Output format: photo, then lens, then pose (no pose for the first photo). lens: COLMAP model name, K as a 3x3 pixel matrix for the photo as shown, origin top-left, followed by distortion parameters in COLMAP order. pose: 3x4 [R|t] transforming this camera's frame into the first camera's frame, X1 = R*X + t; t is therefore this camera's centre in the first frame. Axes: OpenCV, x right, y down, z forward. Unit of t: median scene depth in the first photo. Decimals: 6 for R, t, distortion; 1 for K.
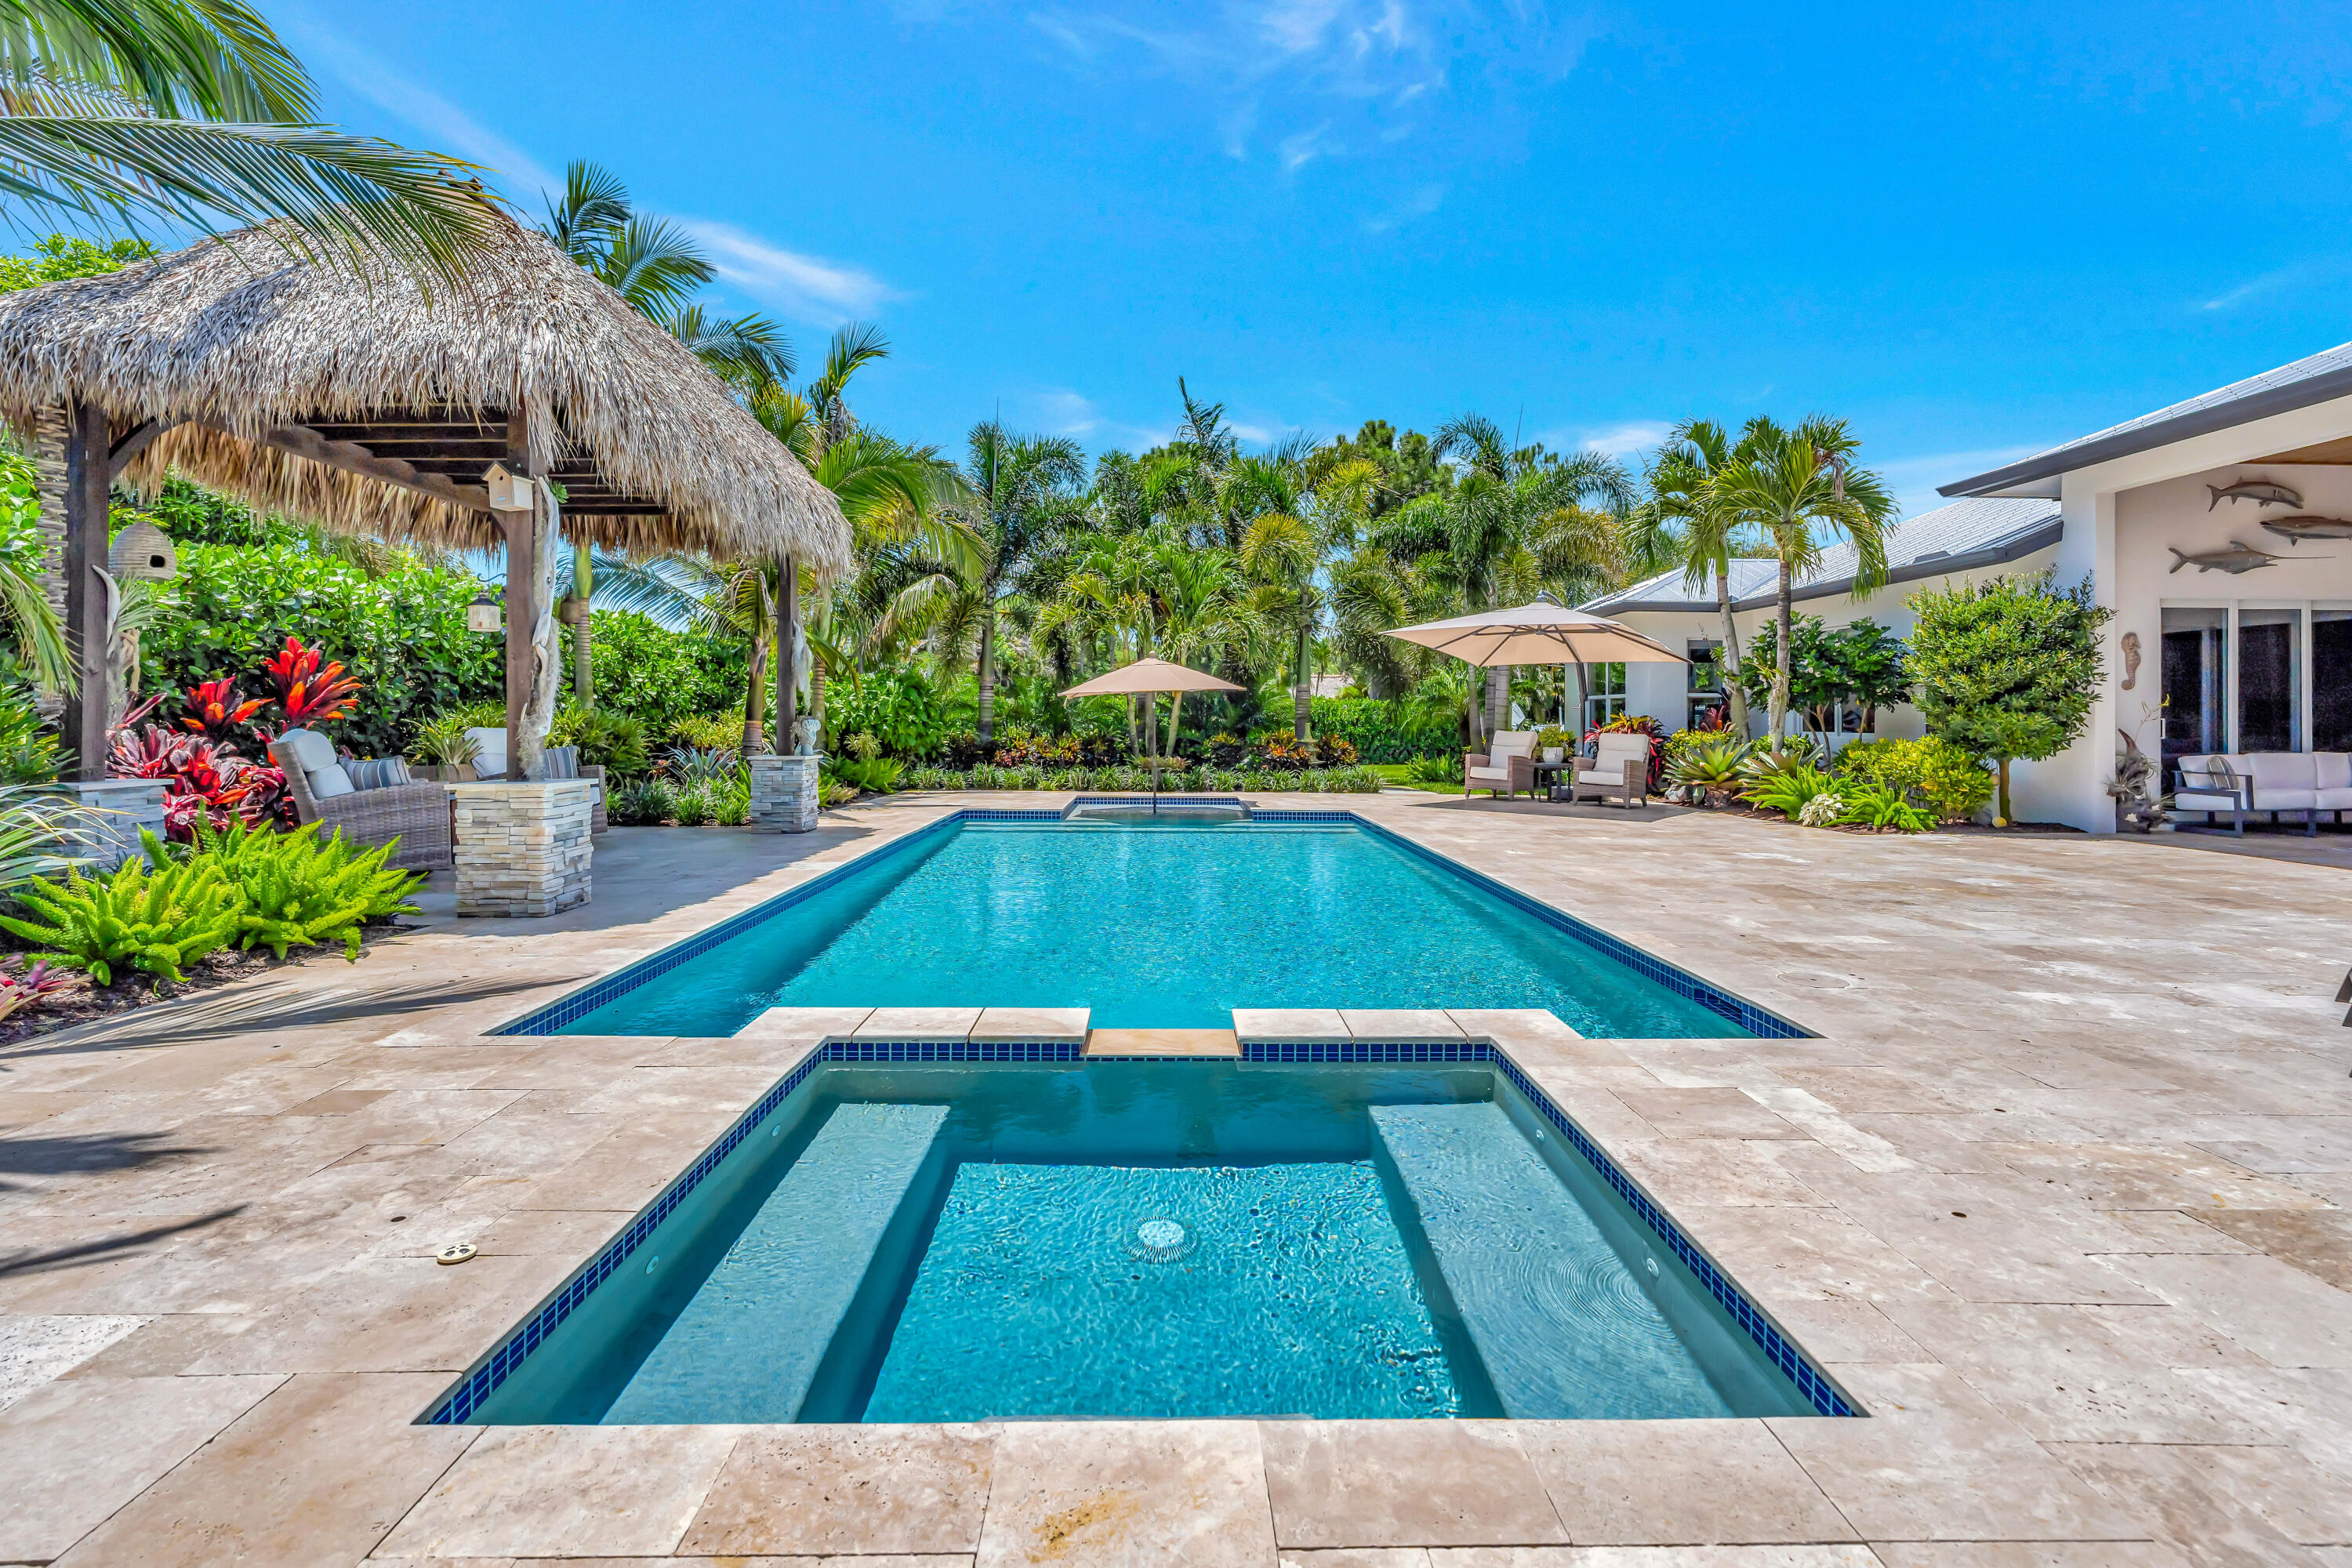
lens RADIAL K [[1070.7, 0, 1177.7], [0, 1070.7, 724.5], [0, 0, 1]] dist [-0.002242, -0.000078]
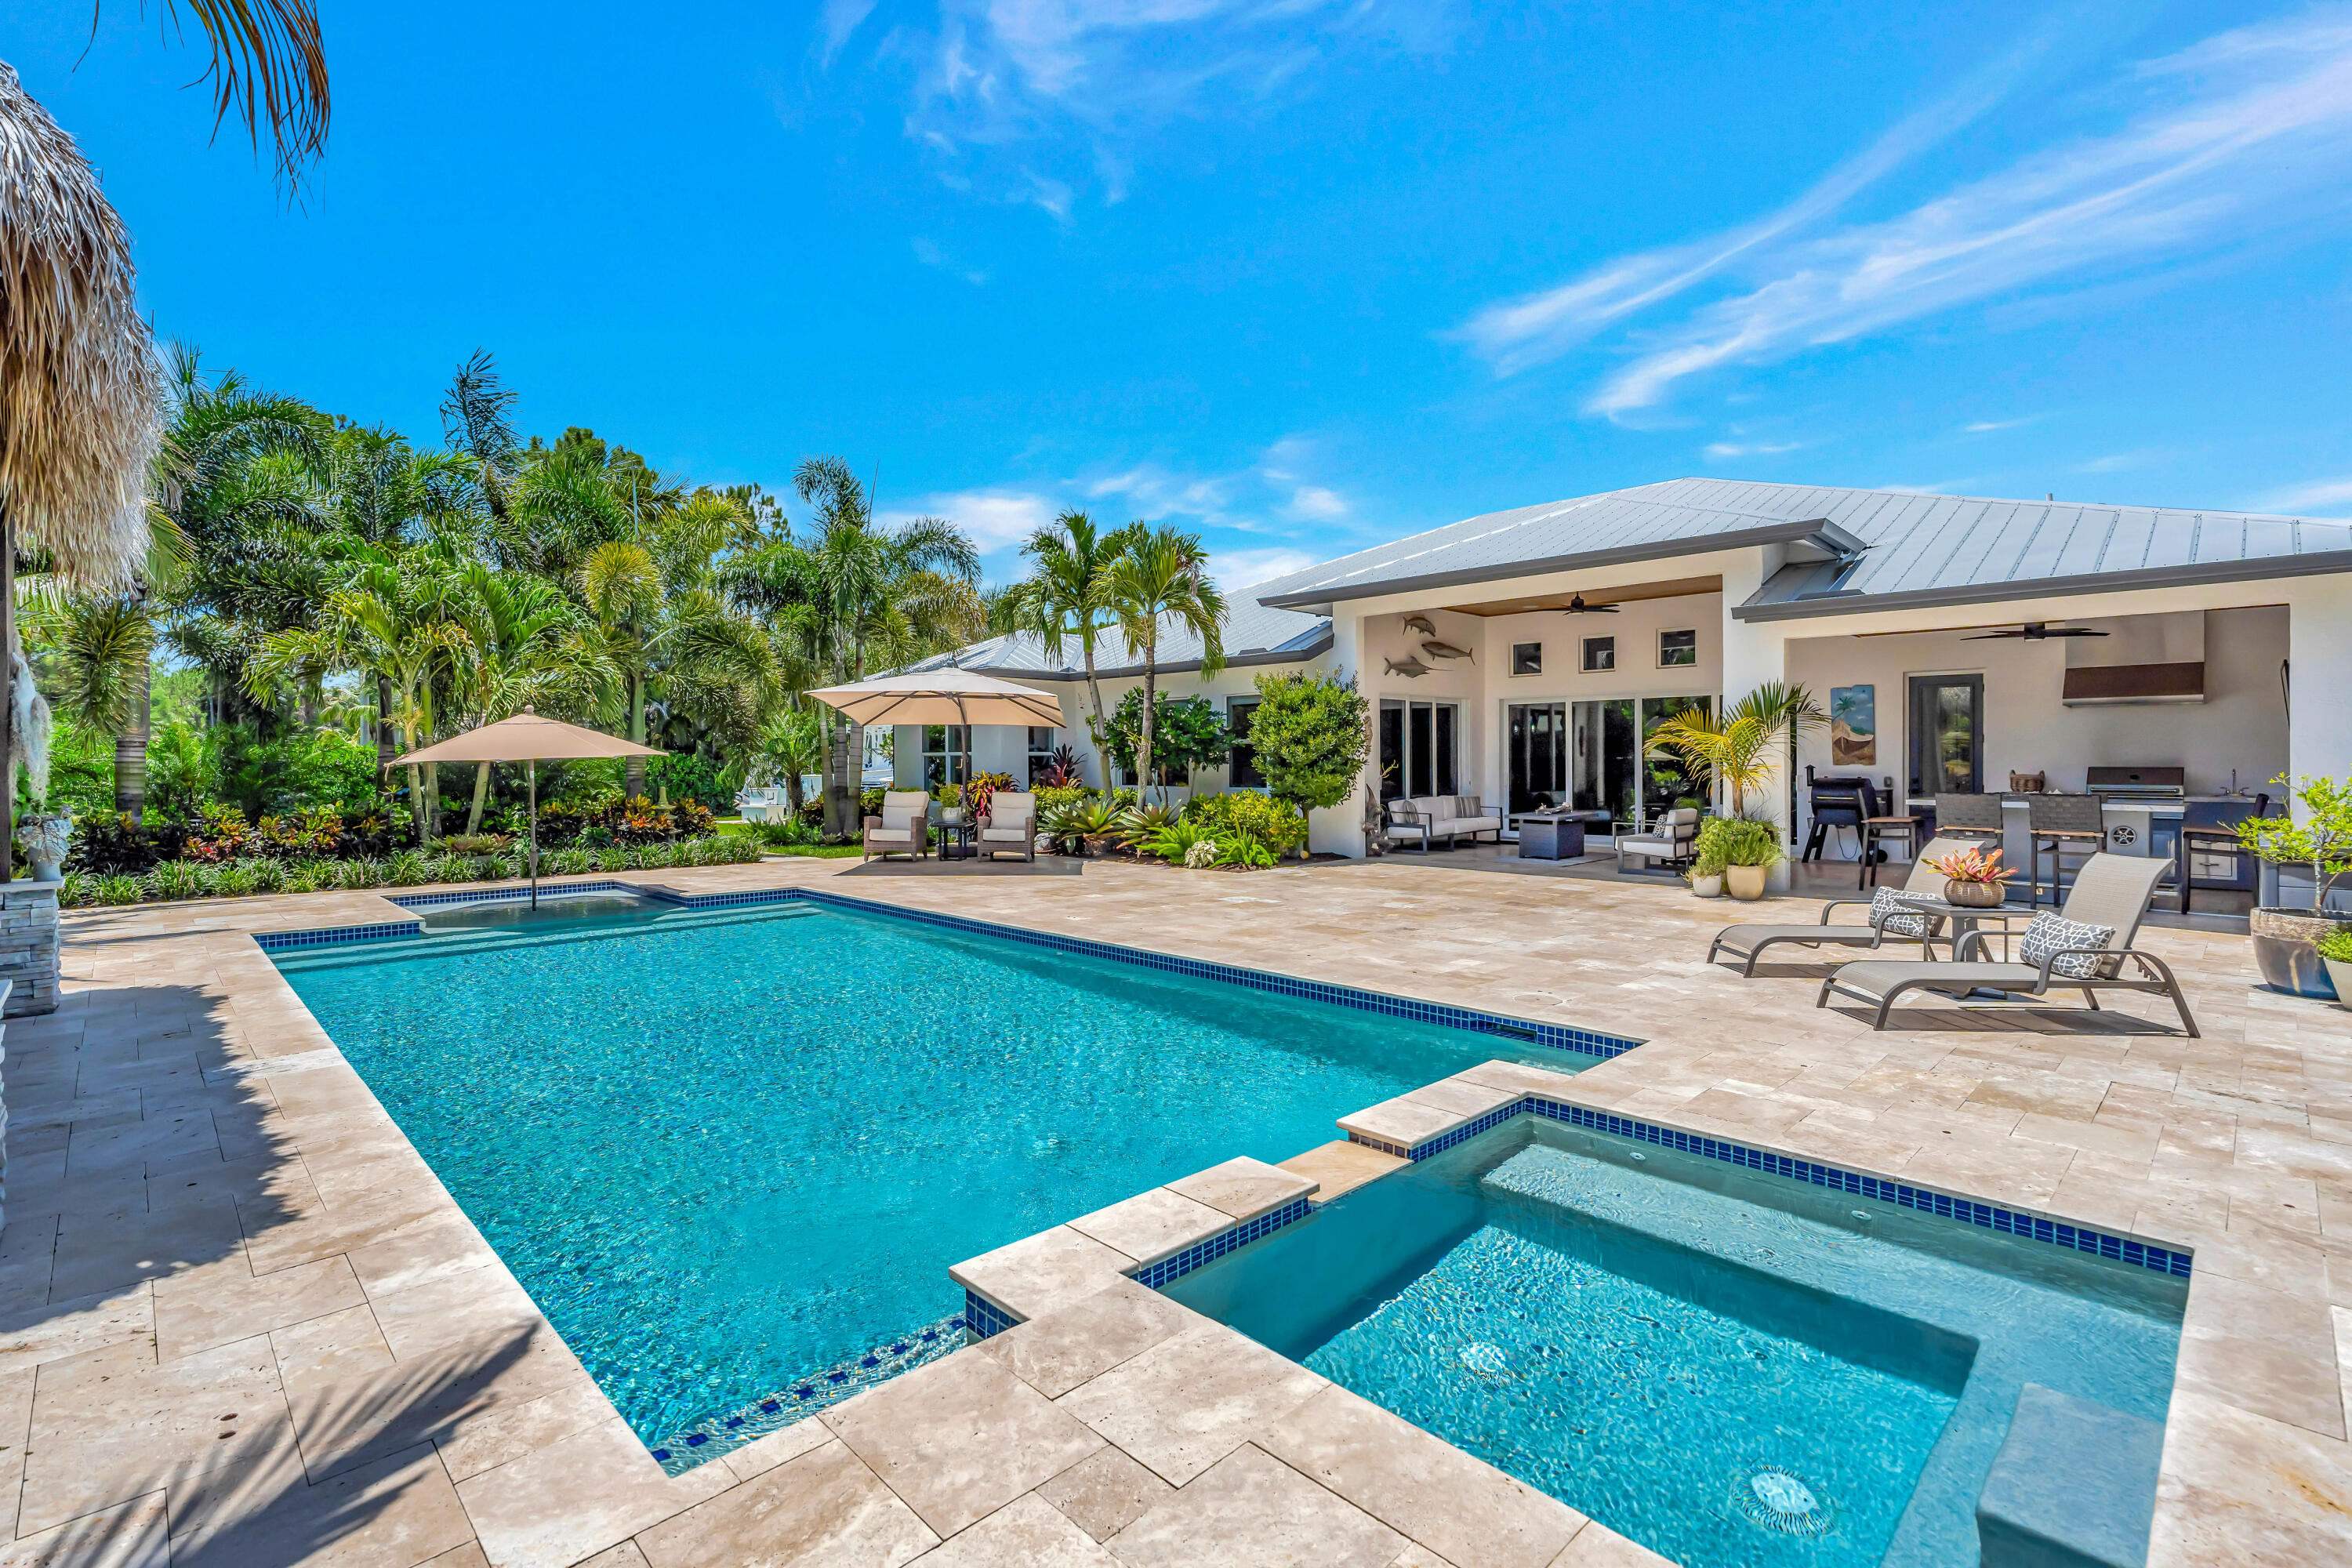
lens RADIAL K [[1079.7, 0, 1173.4], [0, 1079.7, 765.2], [0, 0, 1]] dist [-0.001717, 0.000877]
pose [[0.727425, -0.010031, 0.686114, -0.282407], [0.010135, 0.999941, 0.003873, -0.028287], [-0.686113, 0.004137, 0.727484, 0.133192]]
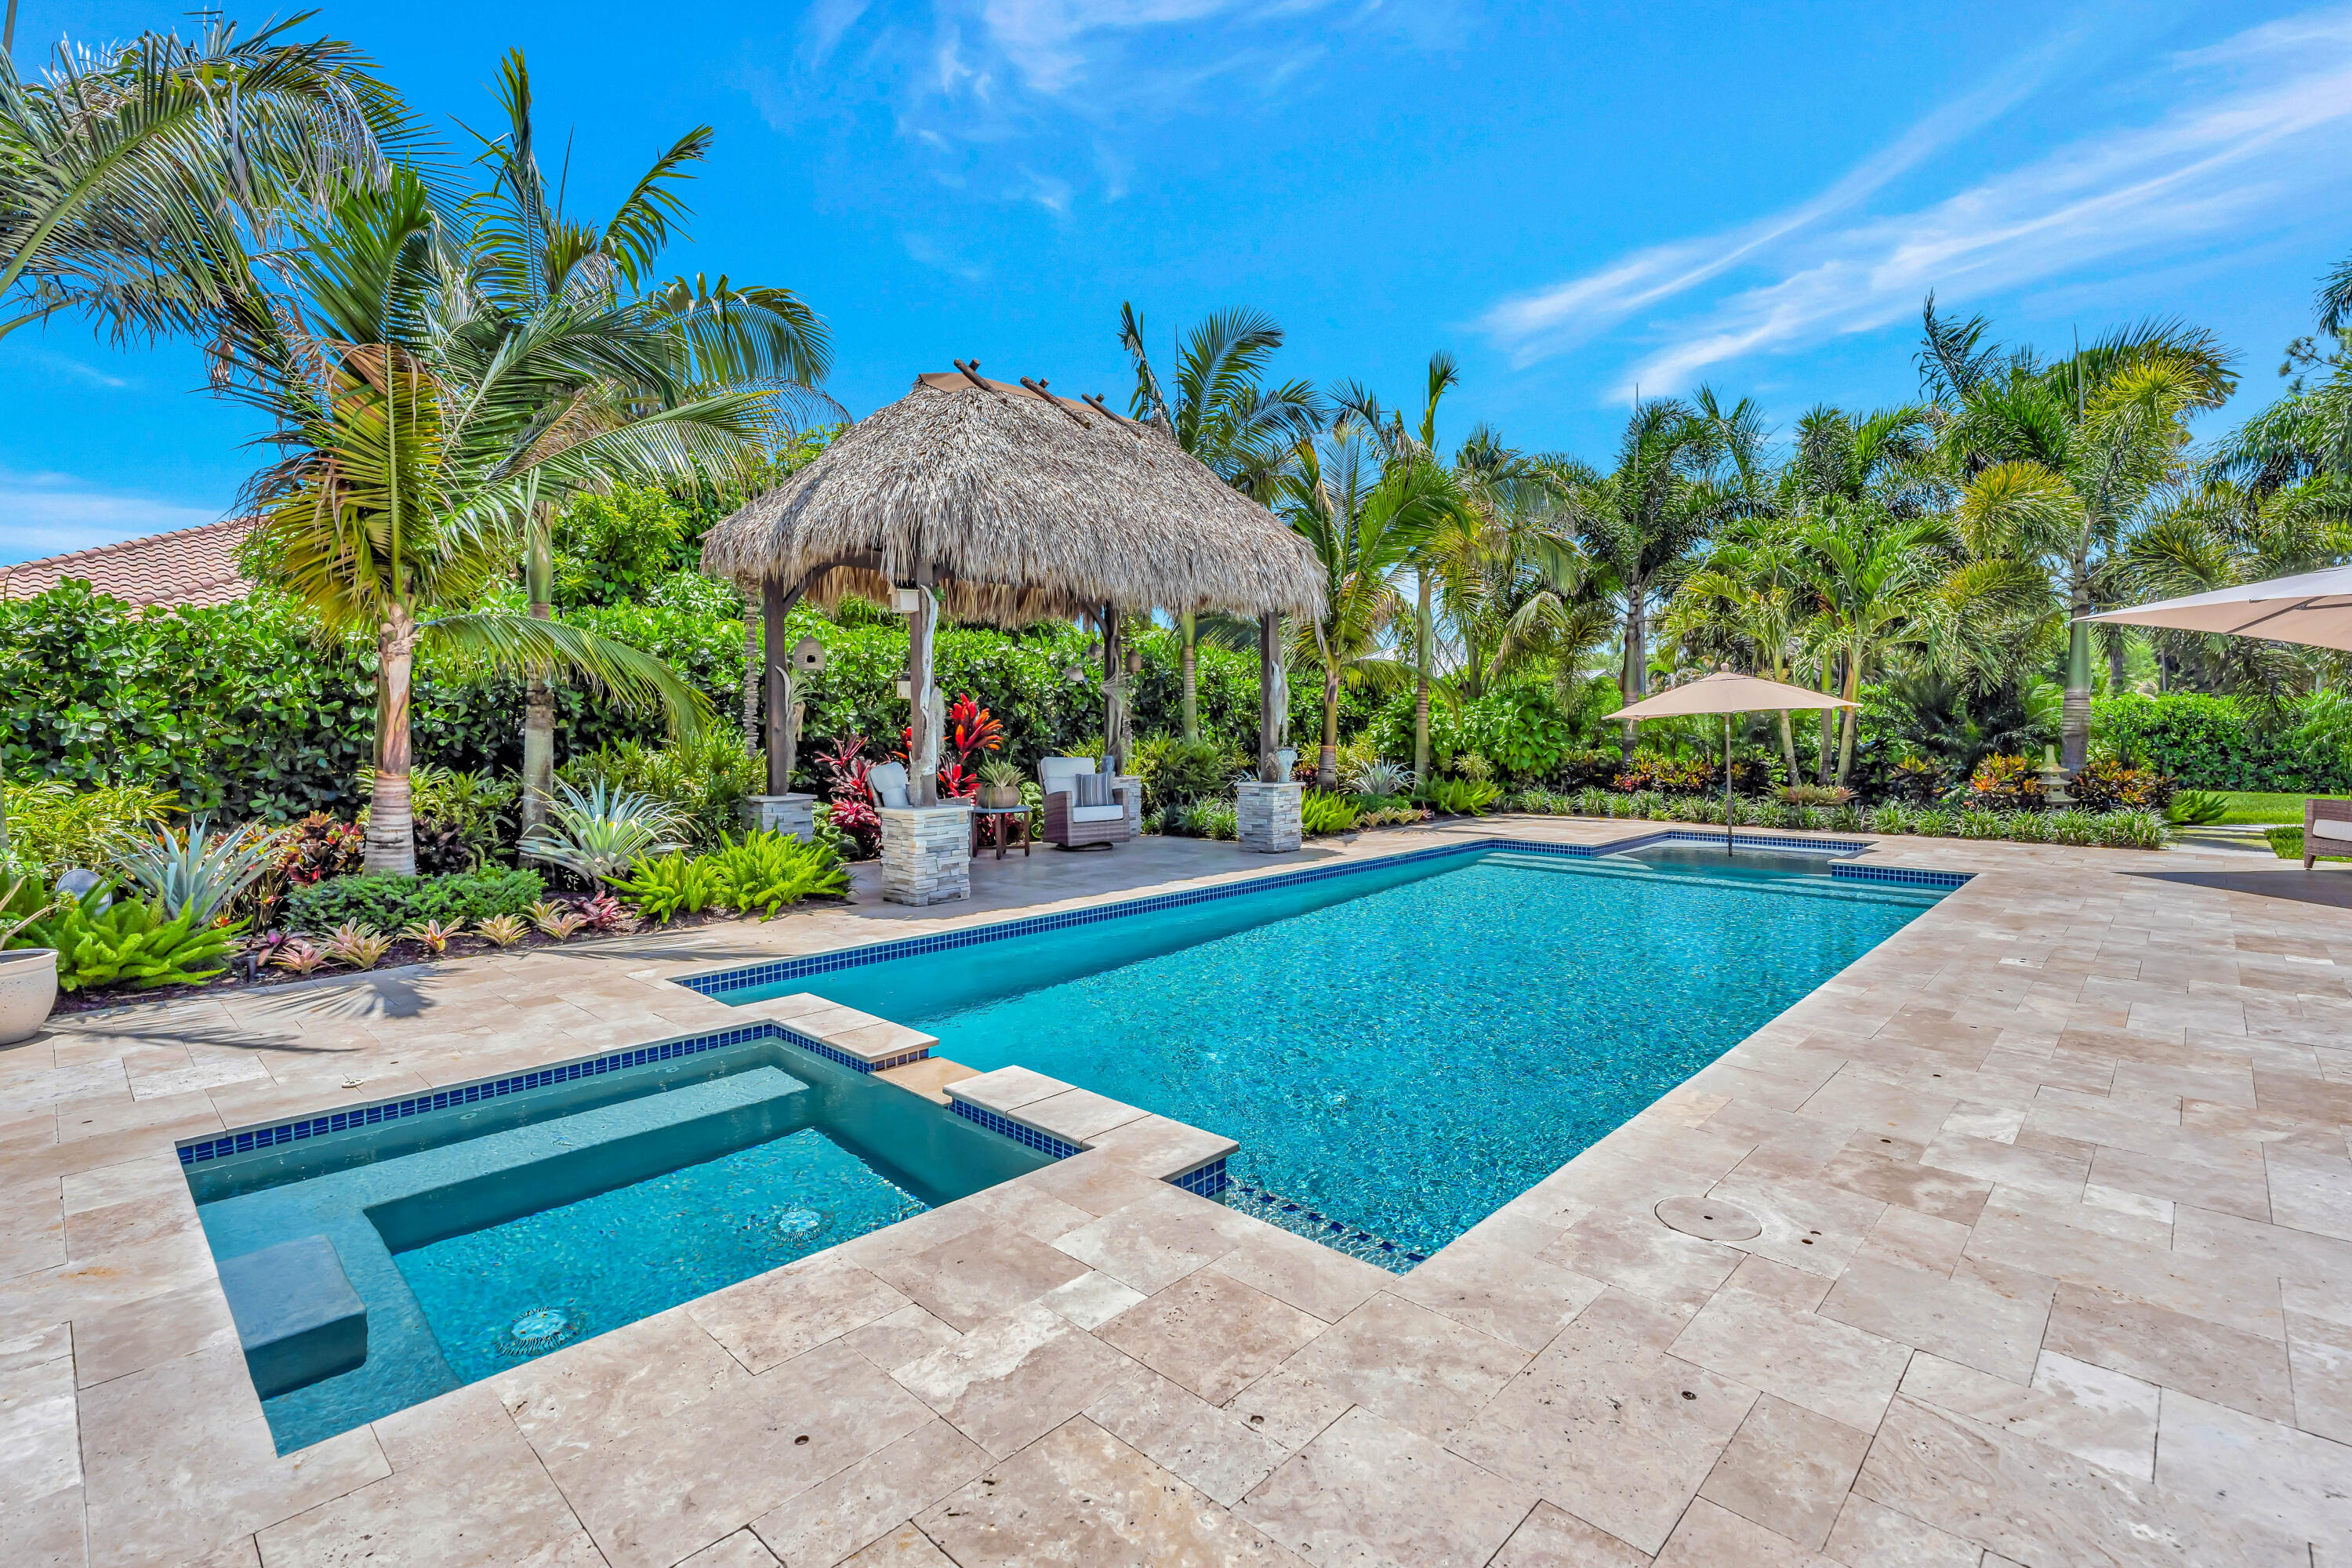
lens RADIAL K [[1080.1, 0, 1198.2], [0, 1080.1, 782.4], [0, 0, 1]] dist [-0.002377, -0.000332]
pose [[0.718222, 0.027435, -0.695273, 0.341317], [0.007695, 0.998848, 0.047363, -0.023546], [0.695772, -0.039368, 0.717183, 0.137159]]
